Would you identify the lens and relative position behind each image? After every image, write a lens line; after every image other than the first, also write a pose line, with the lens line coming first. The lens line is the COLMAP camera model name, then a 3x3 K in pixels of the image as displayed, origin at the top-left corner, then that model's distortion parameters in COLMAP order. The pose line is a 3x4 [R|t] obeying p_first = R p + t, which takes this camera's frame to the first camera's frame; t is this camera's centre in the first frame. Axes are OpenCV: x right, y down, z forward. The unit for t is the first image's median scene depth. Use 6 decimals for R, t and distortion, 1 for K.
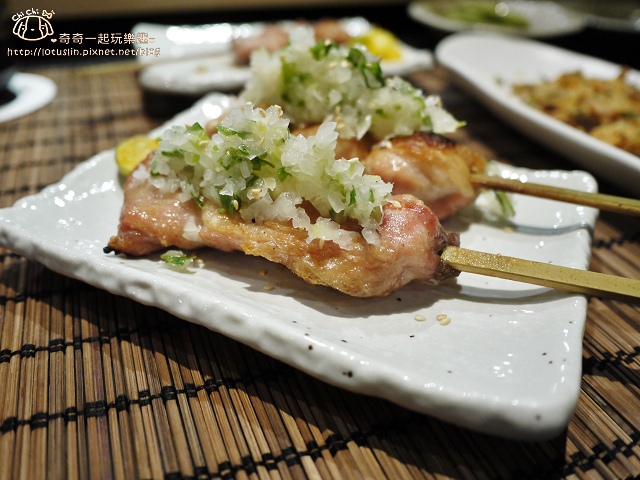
lens RADIAL K [[532.3, 0, 320.0], [0, 532.3, 240.0], [0, 0, 1]] dist [-0.081310, 0.036470]
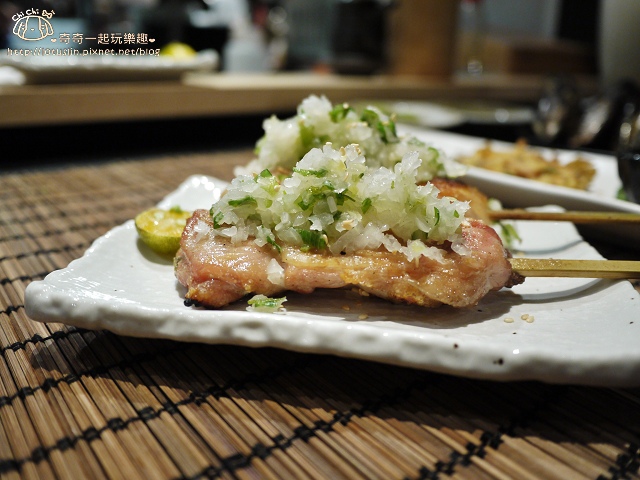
lens RADIAL K [[532.3, 0, 320.0], [0, 532.3, 240.0], [0, 0, 1]] dist [-0.081310, 0.036470]
pose [[0.957201, -0.089559, 0.275219, -0.452825], [0.148706, 0.967988, -0.202200, 0.143164], [-0.248300, 0.234473, 0.939877, 0.033792]]
